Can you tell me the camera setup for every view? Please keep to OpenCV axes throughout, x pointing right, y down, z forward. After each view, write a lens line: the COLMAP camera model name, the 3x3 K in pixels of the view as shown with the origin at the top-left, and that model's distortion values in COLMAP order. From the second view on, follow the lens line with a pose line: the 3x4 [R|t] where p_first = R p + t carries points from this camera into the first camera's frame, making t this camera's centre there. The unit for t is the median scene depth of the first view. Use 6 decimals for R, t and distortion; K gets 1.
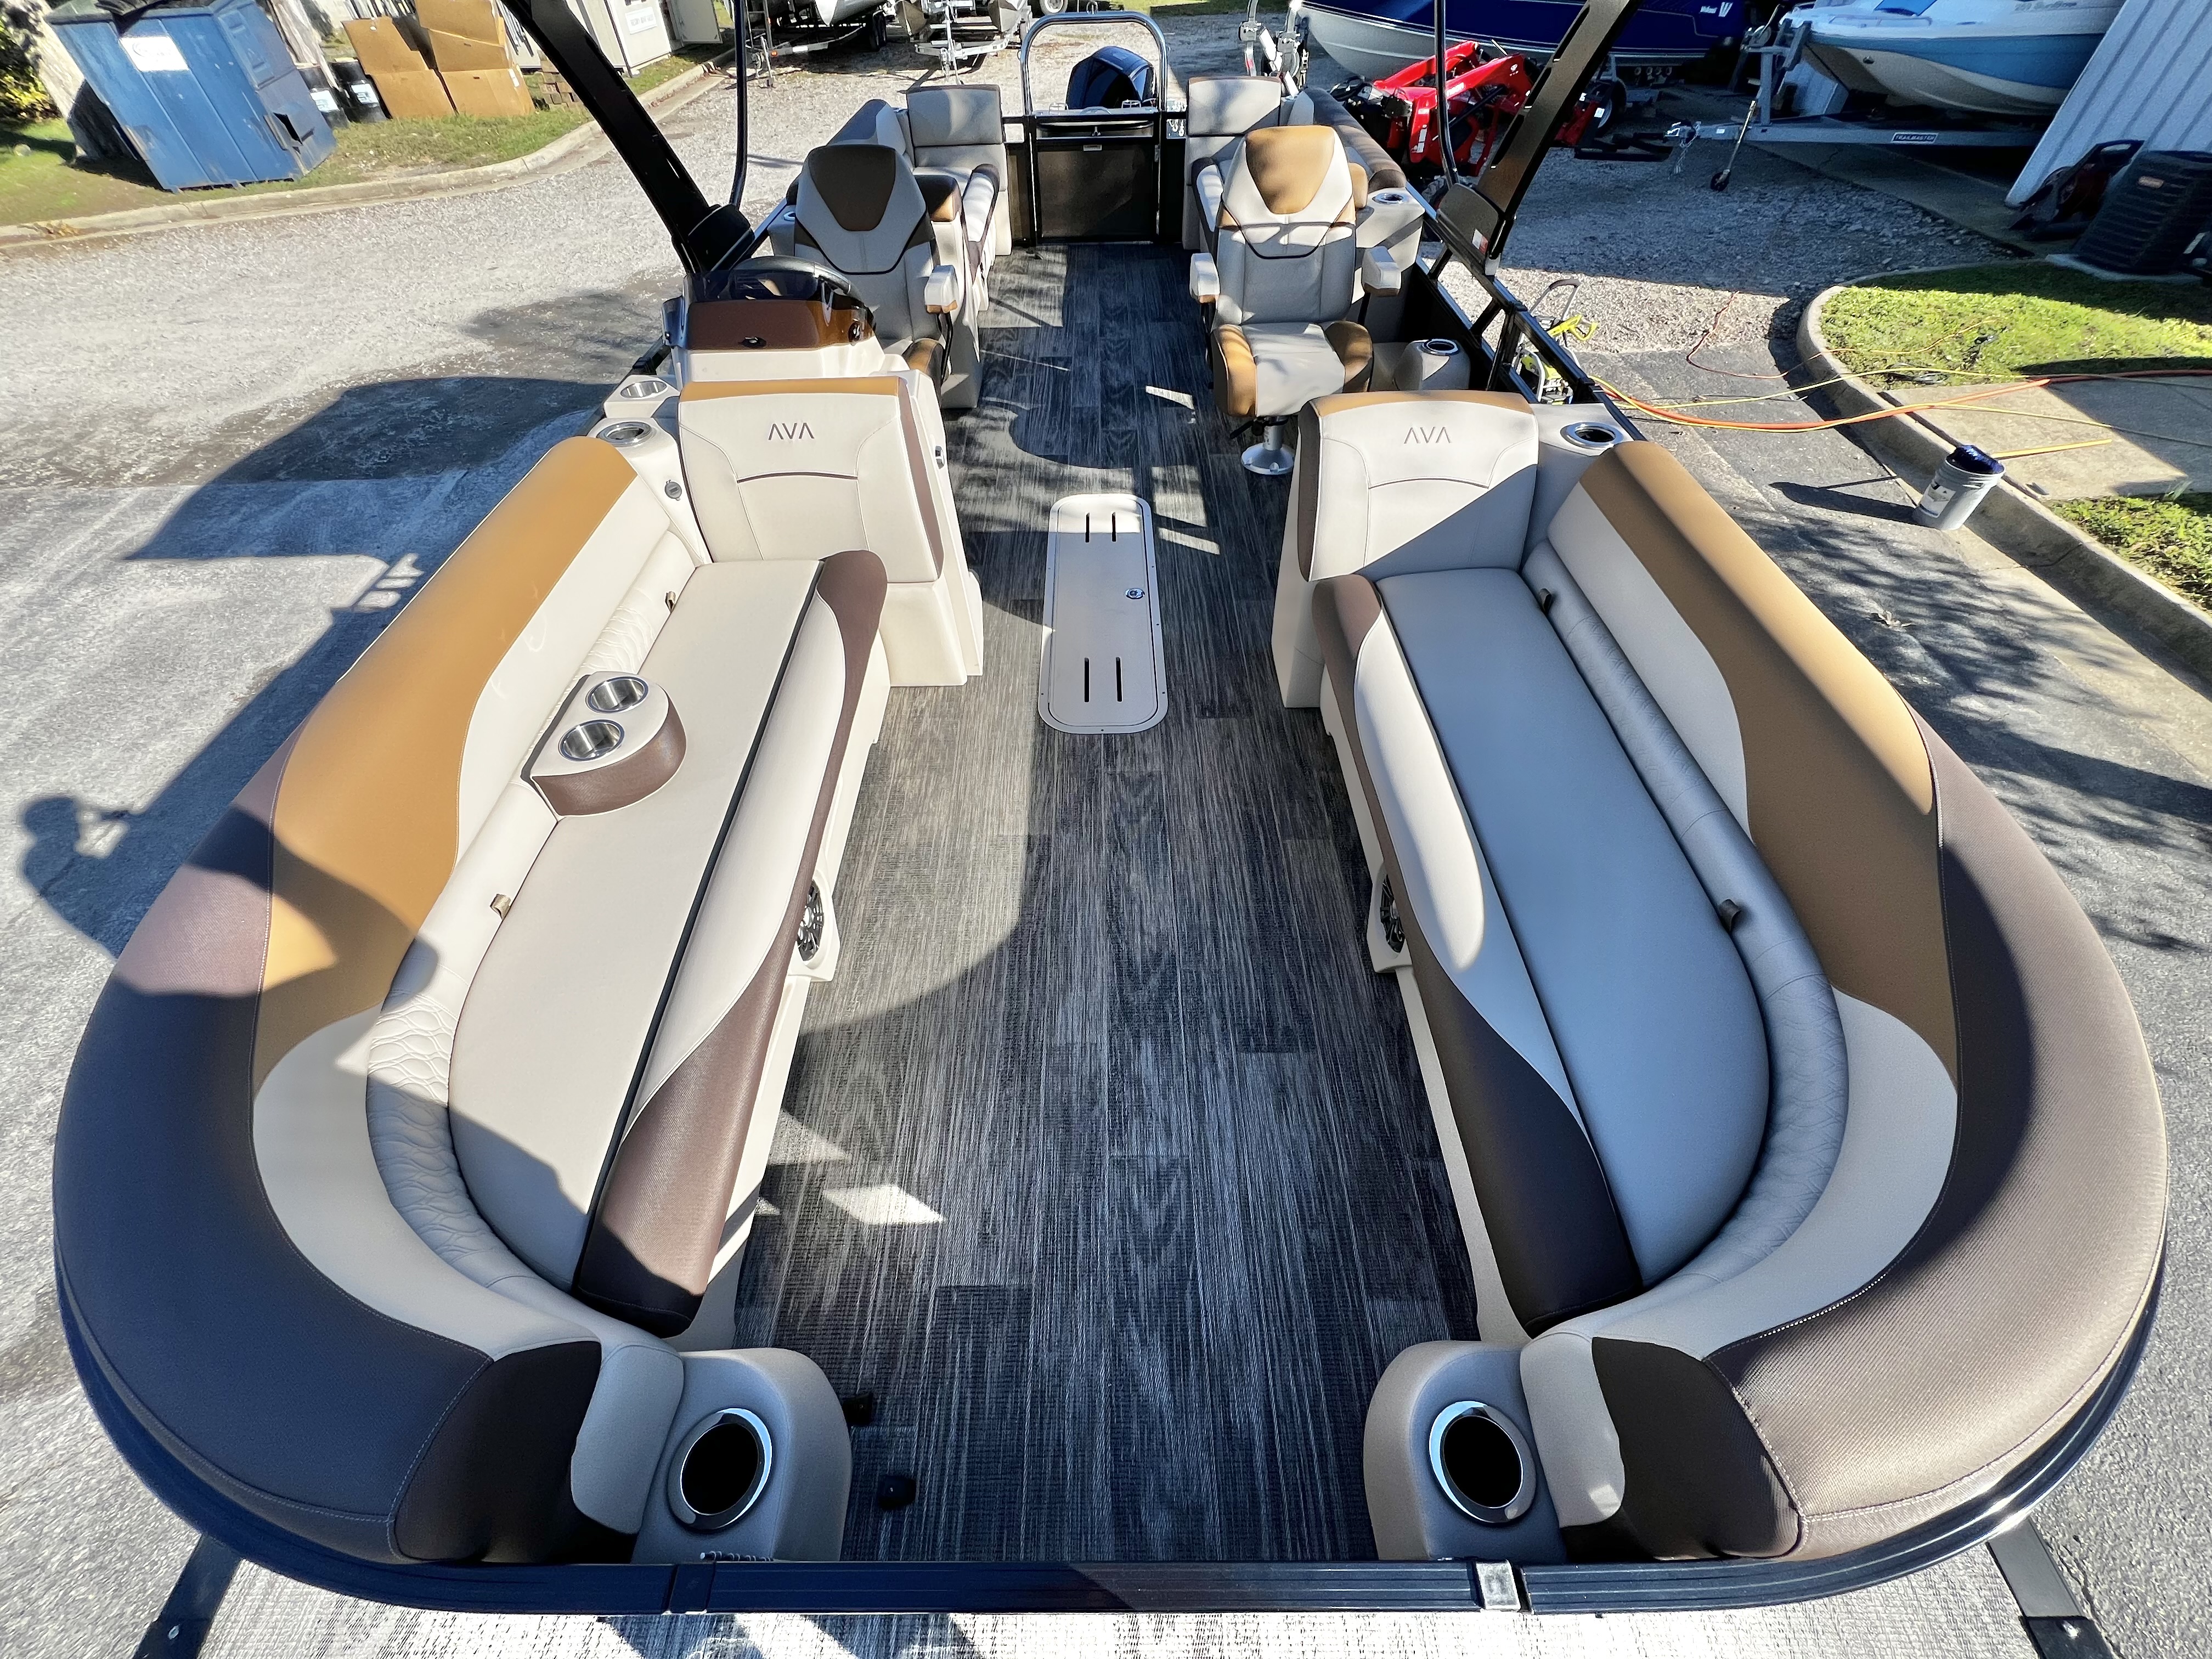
lens RADIAL K [[886.7, 0, 1106.0], [0, 886.7, 829.5], [0, 0, 1]] dist [-0.001572, -0.000329]
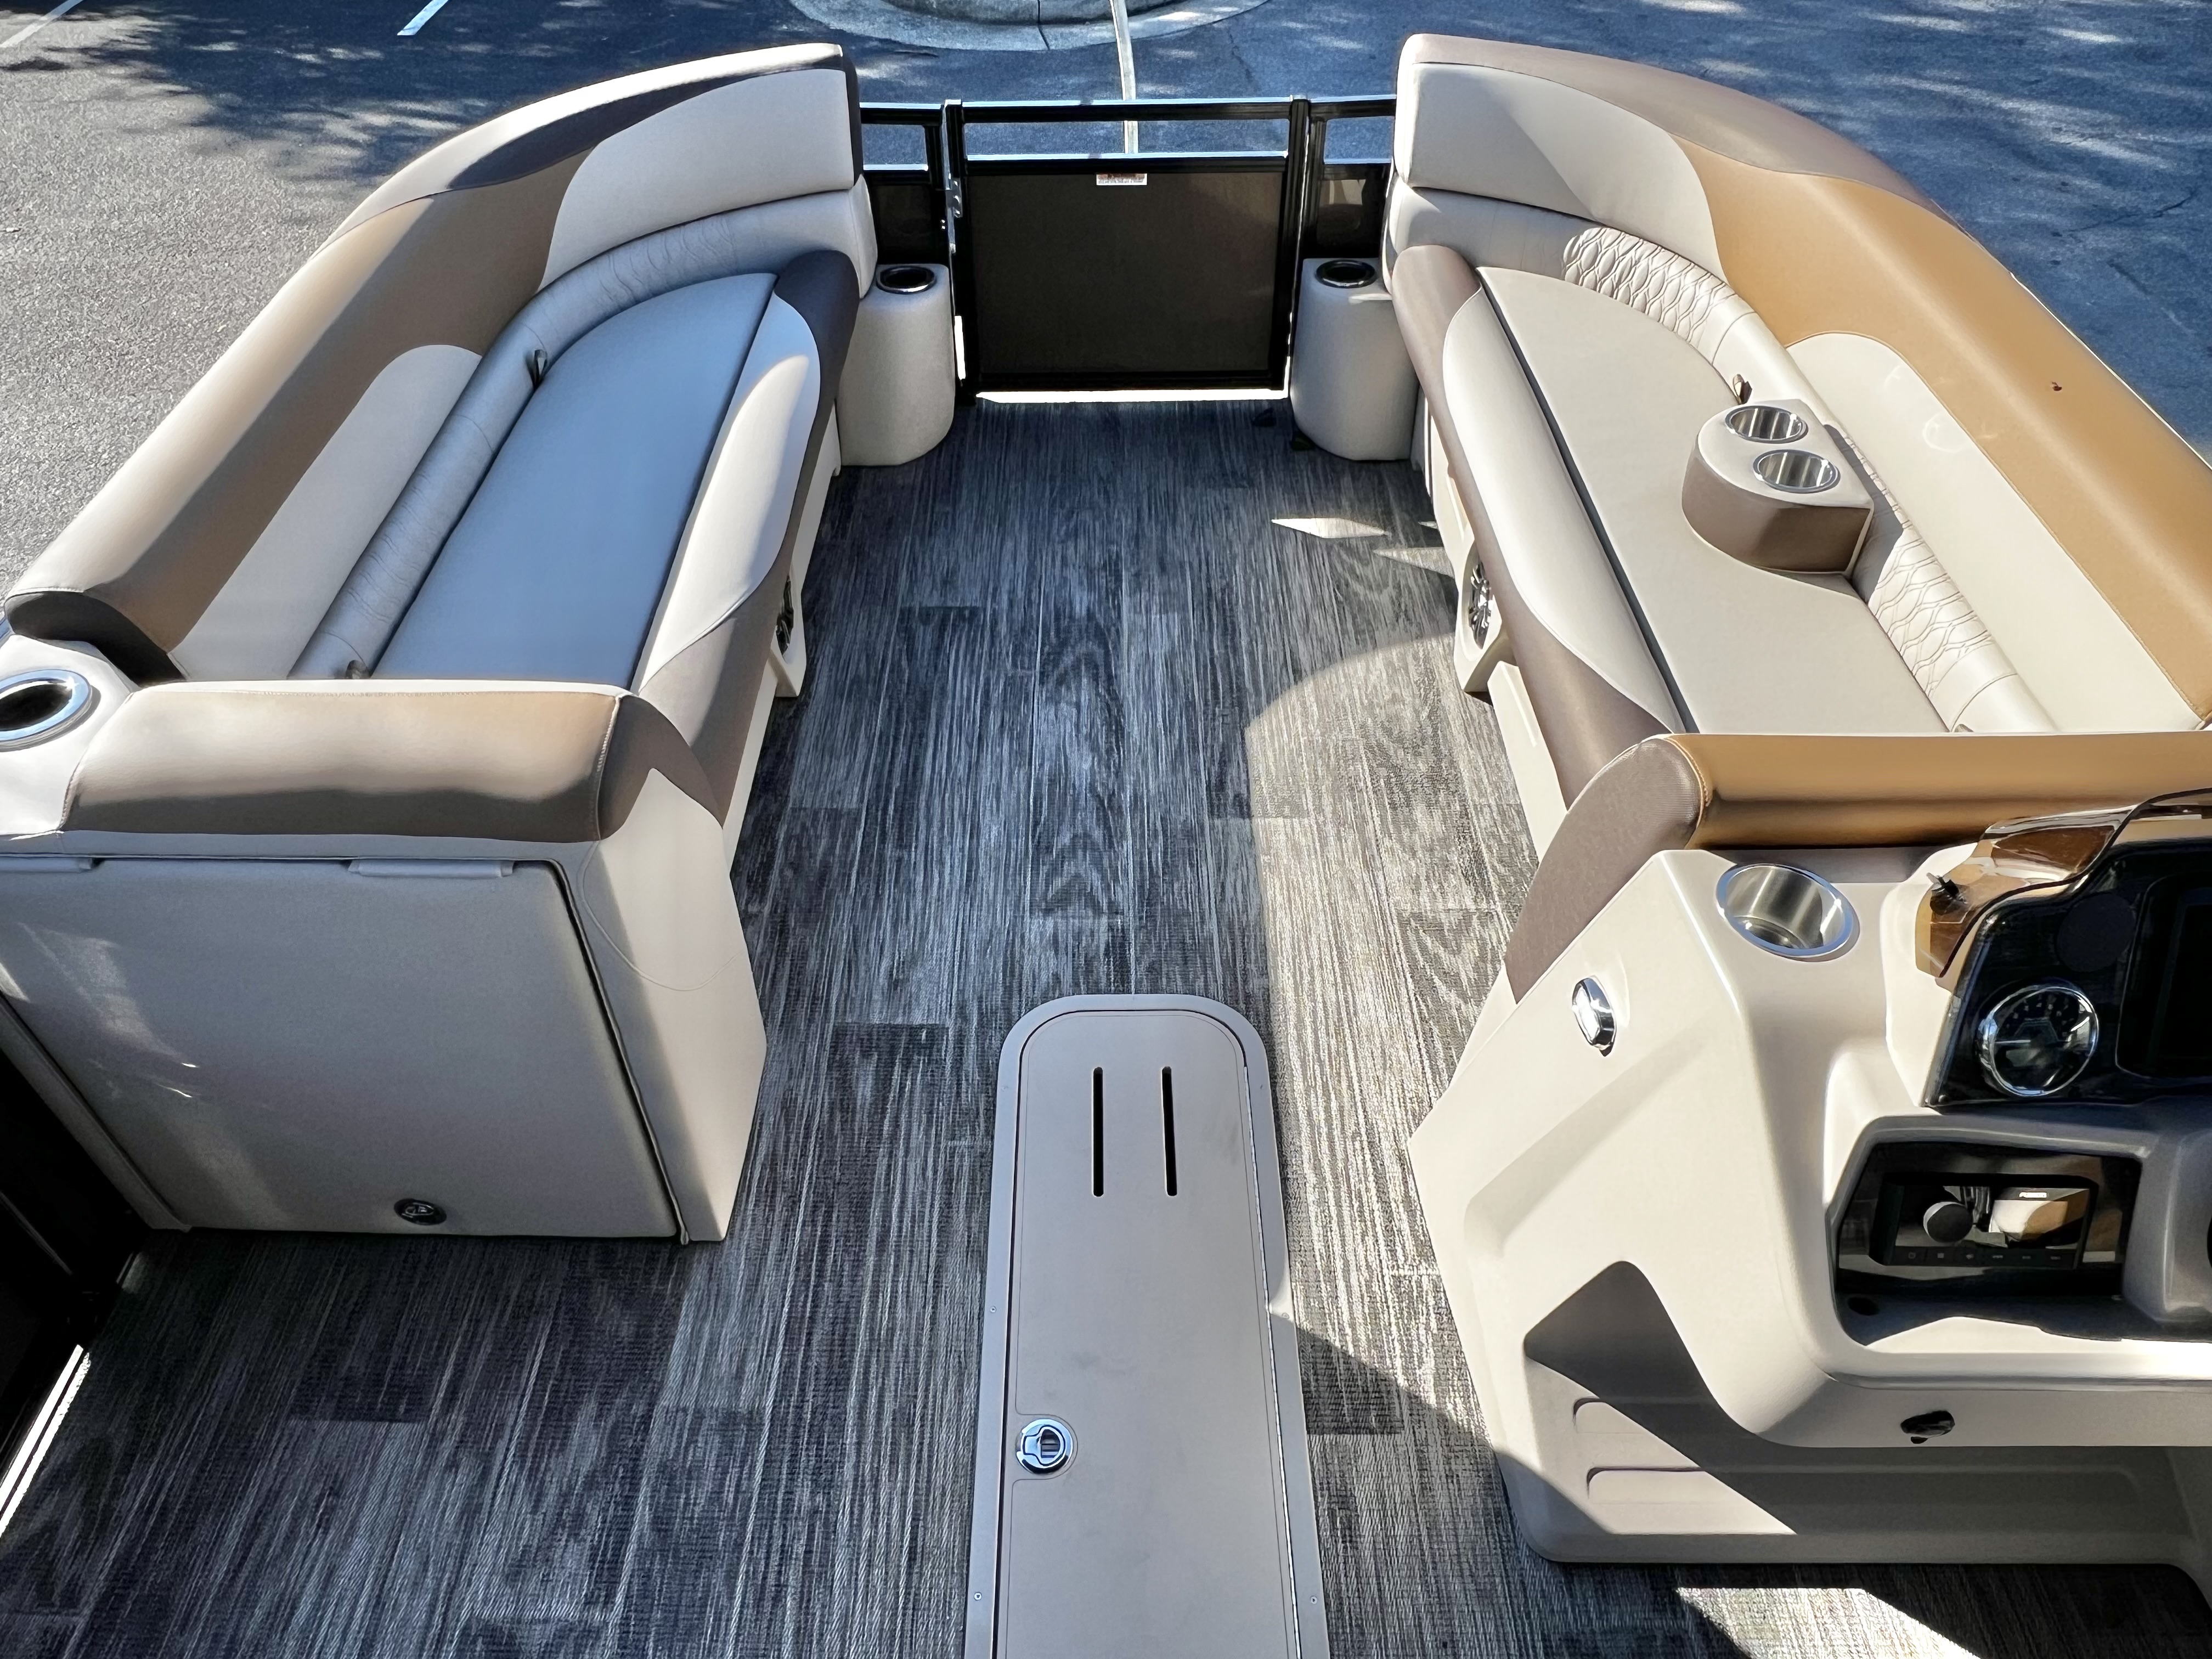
lens RADIAL K [[1514.2, 0, 1096.1], [0, 1514.2, 864.0], [0, 0, 1]] dist [0.004441, 0.004605]
pose [[-0.999294, 0.018932, 0.032443, -0.006788], [0.031656, -0.040461, 0.998680, -0.537072], [0.020220, 0.999002, 0.039833, 0.477894]]
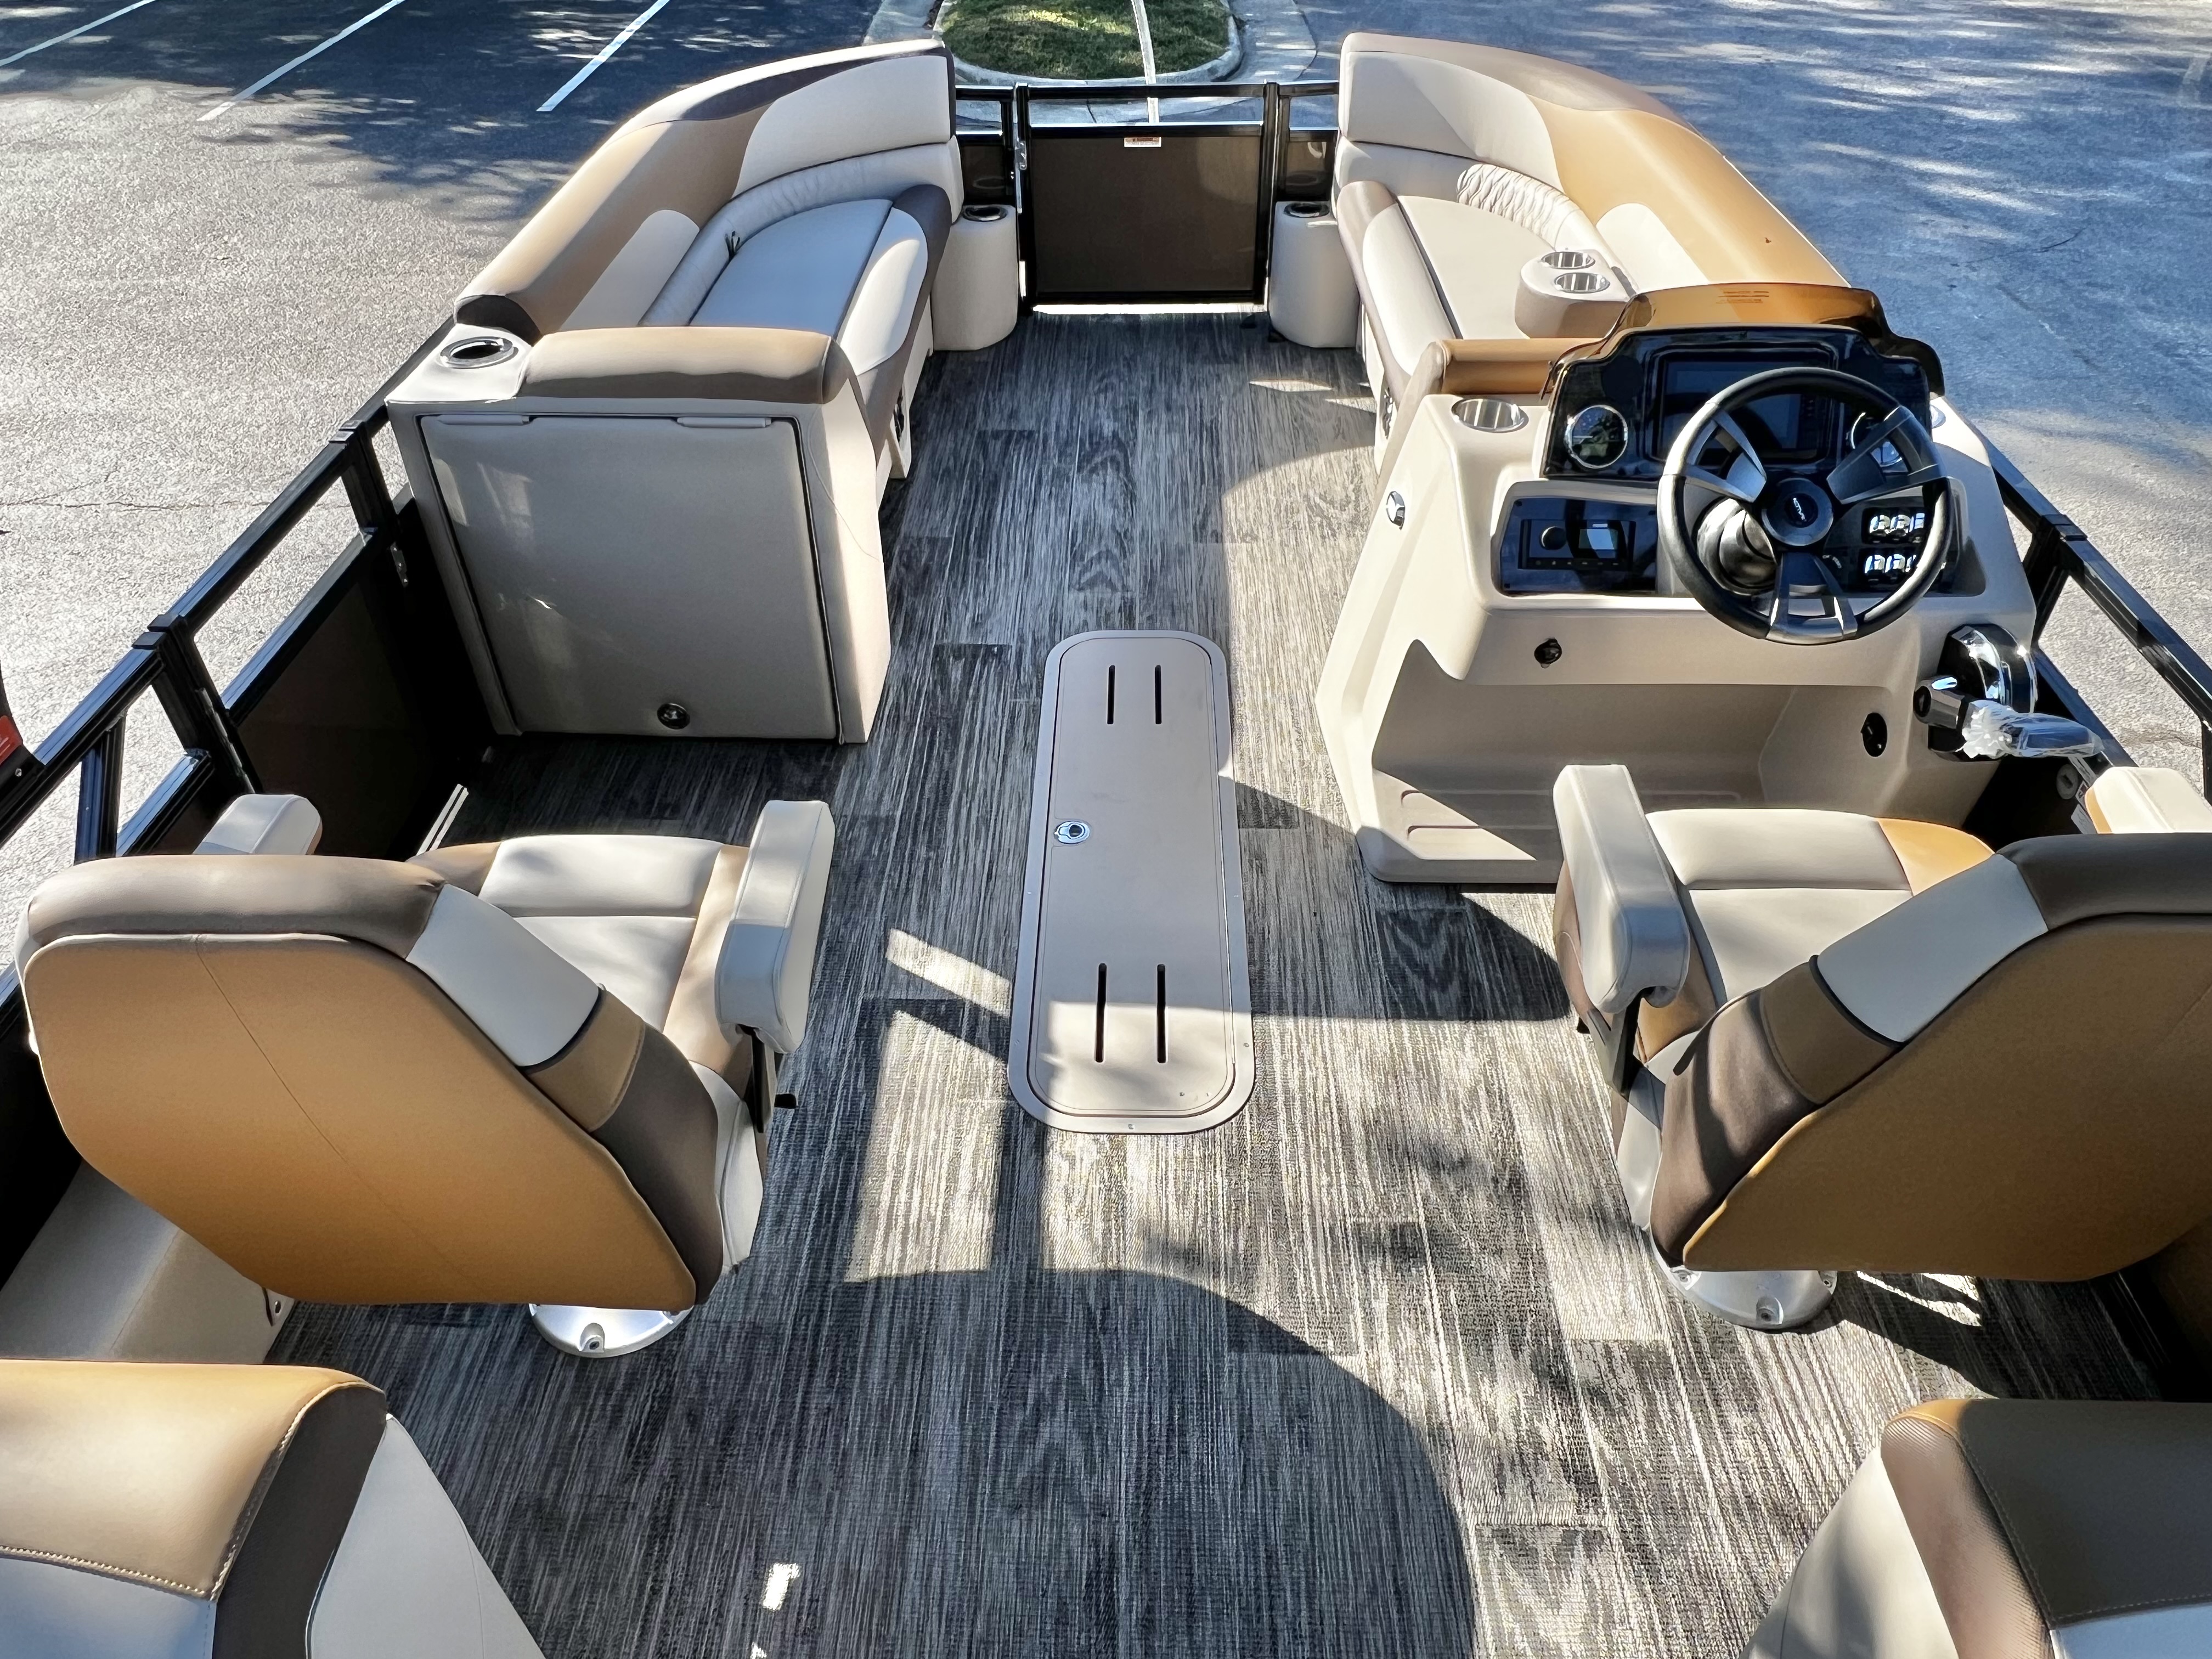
lens RADIAL K [[1484.2, 0, 1106.0], [0, 1484.2, 829.5], [0, 0, 1]] dist [0.011477, -0.002527]
pose [[-0.998672, 0.009706, 0.050599, -0.021926], [0.050894, 0.033104, 0.998155, -0.750912], [0.008013, 0.999405, -0.033554, 0.655313]]
